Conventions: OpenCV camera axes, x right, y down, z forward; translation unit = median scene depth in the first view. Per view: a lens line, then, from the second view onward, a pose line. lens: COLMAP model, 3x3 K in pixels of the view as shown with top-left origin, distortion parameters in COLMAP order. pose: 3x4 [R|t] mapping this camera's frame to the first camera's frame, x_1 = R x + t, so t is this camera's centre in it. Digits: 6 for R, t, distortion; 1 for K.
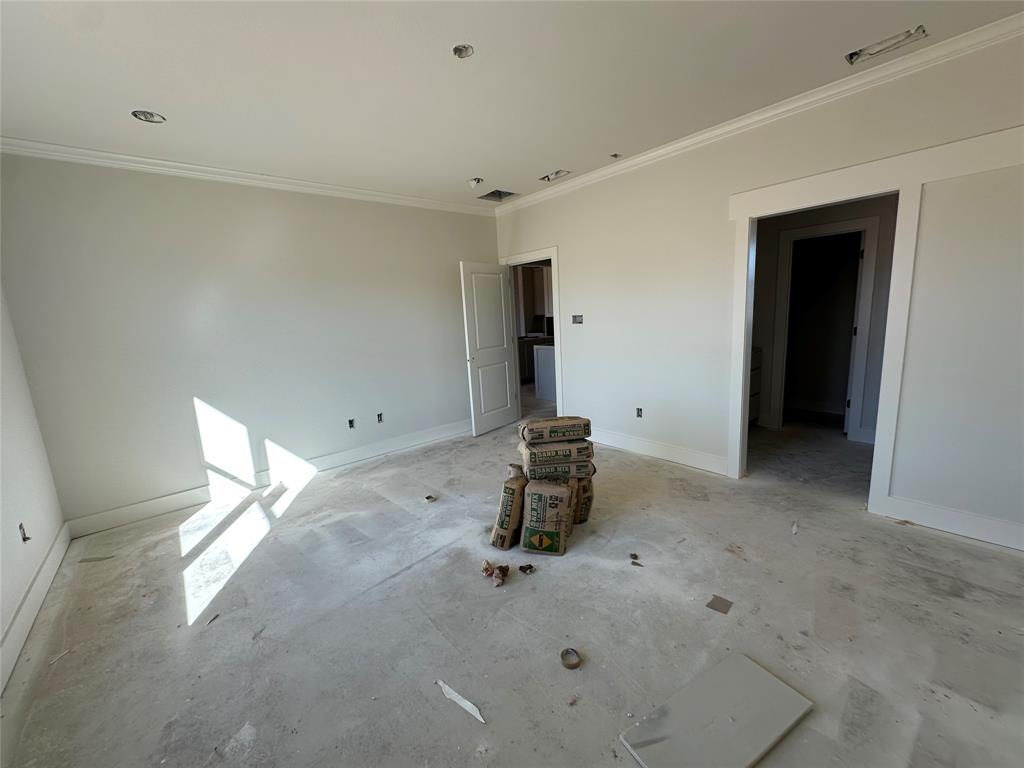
lens RADIAL K [[407.5, 0, 517.5], [0, 407.5, 382.4], [0, 0, 1]] dist [-0.004904, 0.001313]
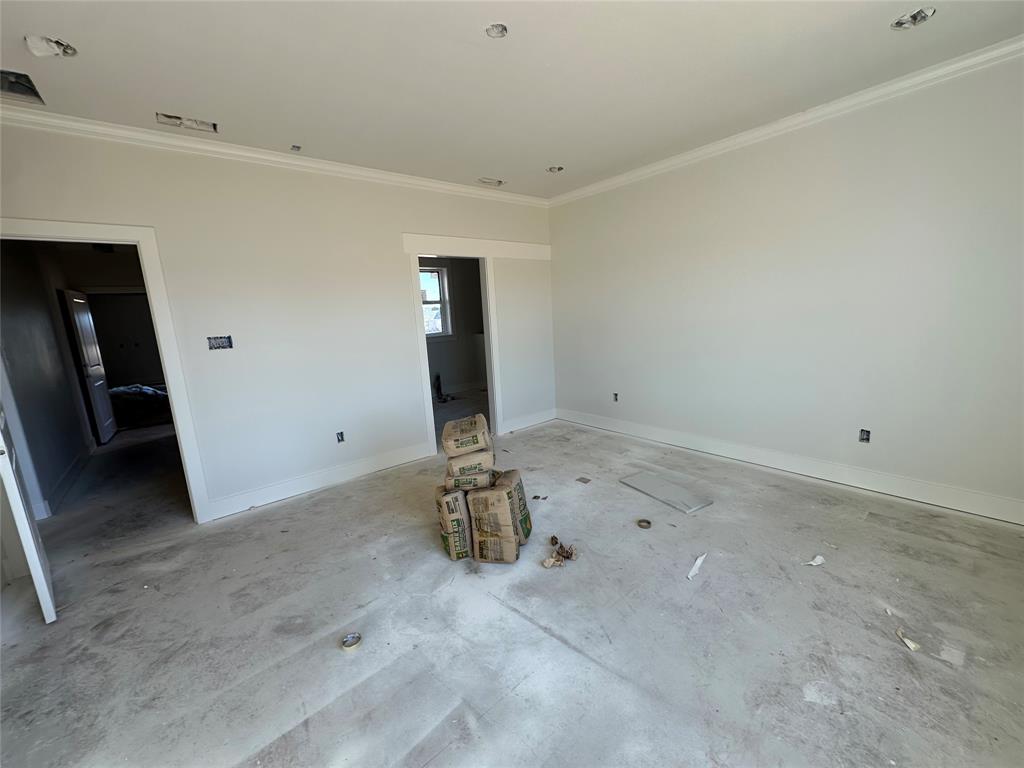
lens RADIAL K [[407.5, 0, 507.0], [0, 407.5, 383.6], [0, 0, 1]] dist [-0.004904, 0.001313]
pose [[0.032080, -0.122753, 0.991919, -0.854066], [0.224461, 0.967964, 0.112529, -0.089630], [-0.973955, 0.219037, 0.058605, 0.805906]]
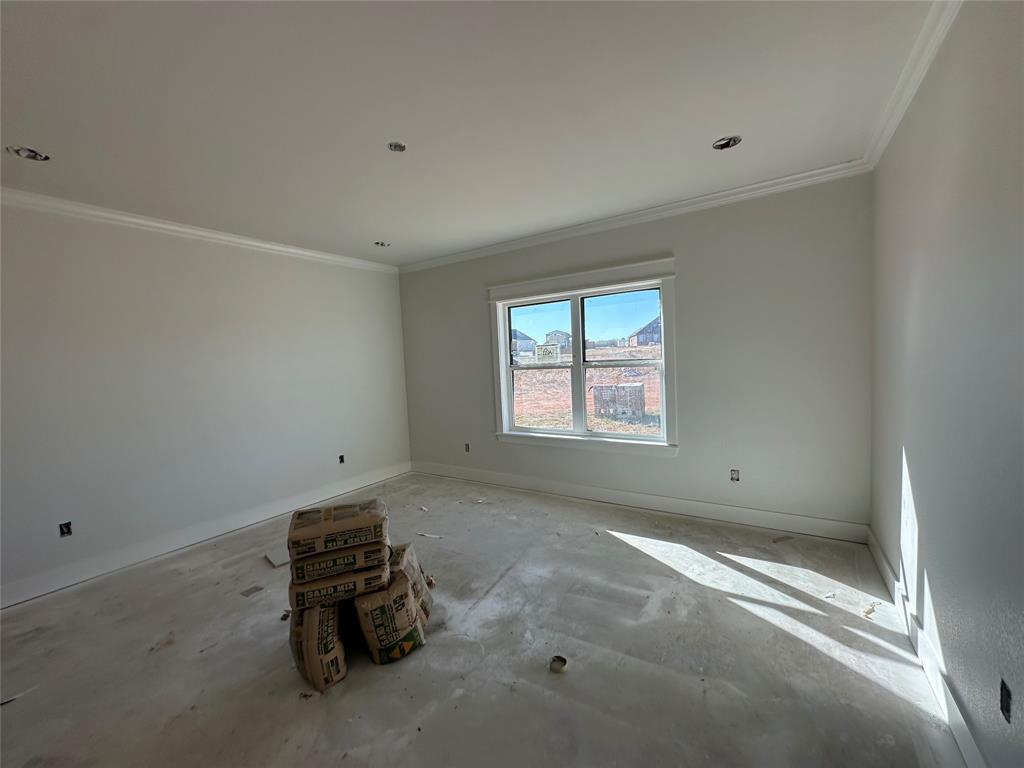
lens RADIAL K [[407.5, 0, 514.3], [0, 407.5, 384.4], [0, 0, 1]] dist [-0.004904, 0.001313]
pose [[-0.956577, 0.118579, -0.266269, -0.051012], [0.052943, 0.968998, 0.241328, -0.301930], [0.286630, 0.216752, -0.933200, 1.713070]]
